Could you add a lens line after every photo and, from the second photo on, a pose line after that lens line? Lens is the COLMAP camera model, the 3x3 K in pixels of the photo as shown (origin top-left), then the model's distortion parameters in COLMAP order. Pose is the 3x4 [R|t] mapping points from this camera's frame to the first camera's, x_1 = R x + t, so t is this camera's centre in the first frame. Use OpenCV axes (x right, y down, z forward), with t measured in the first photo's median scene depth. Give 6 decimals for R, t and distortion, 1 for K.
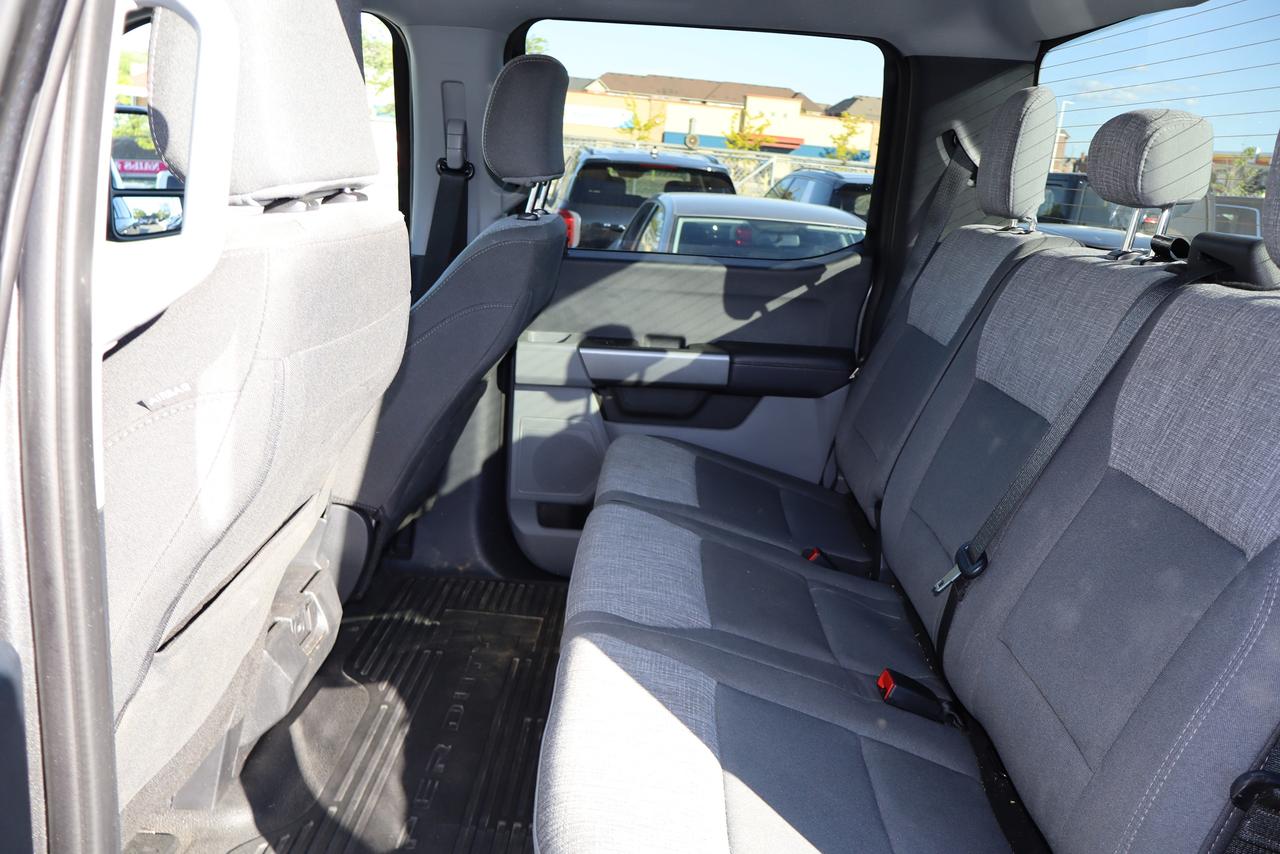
lens RADIAL K [[1067.8, 0, 640.0], [0, 1067.8, 427.0], [0, 0, 1]] dist [0.007276, -0.001670]
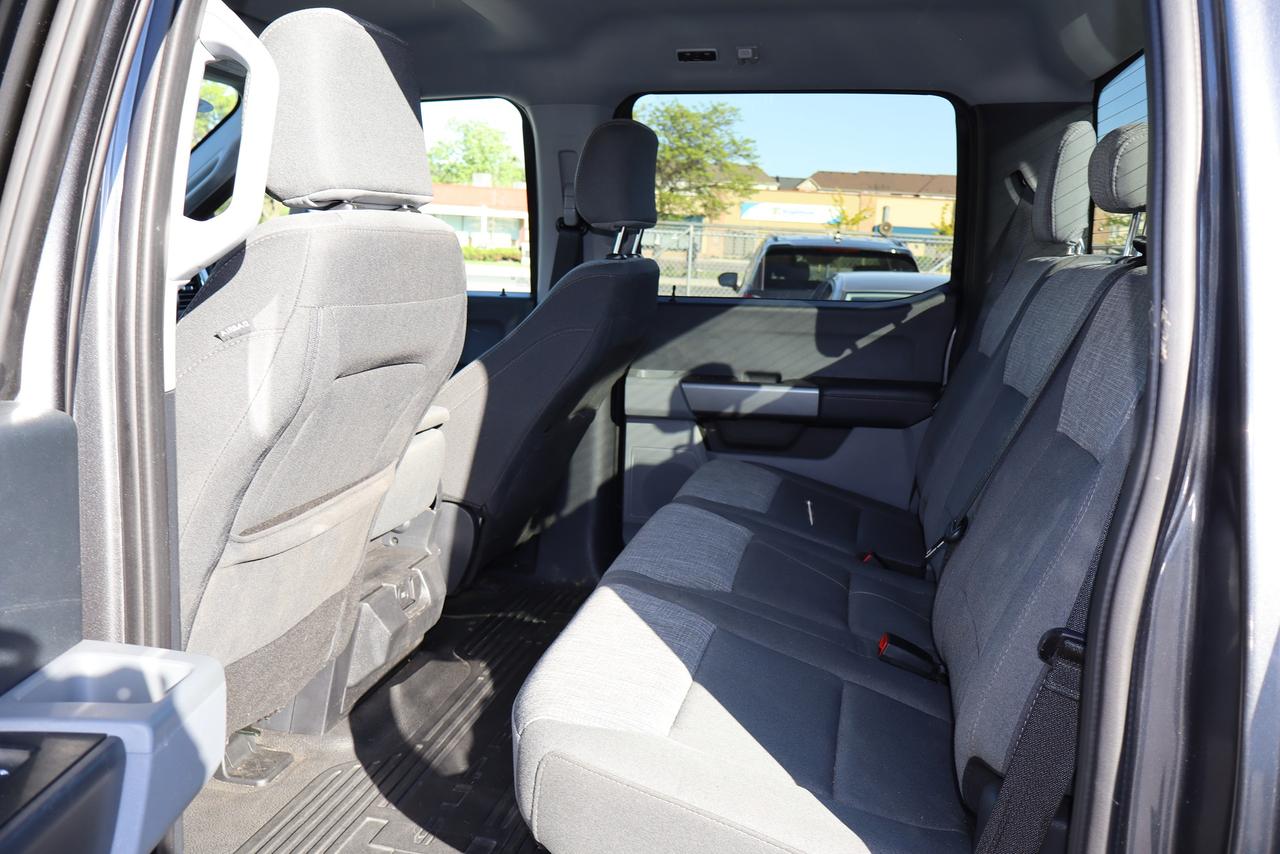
lens RADIAL K [[1073.2, 0, 640.0], [0, 1073.2, 427.0], [0, 0, 1]] dist [0.017099, 0.002858]
pose [[0.979536, -0.000456, -0.201270, 0.124856], [-0.018147, 0.995724, -0.090577, 0.073259], [0.200451, 0.092375, 0.975339, -0.090358]]
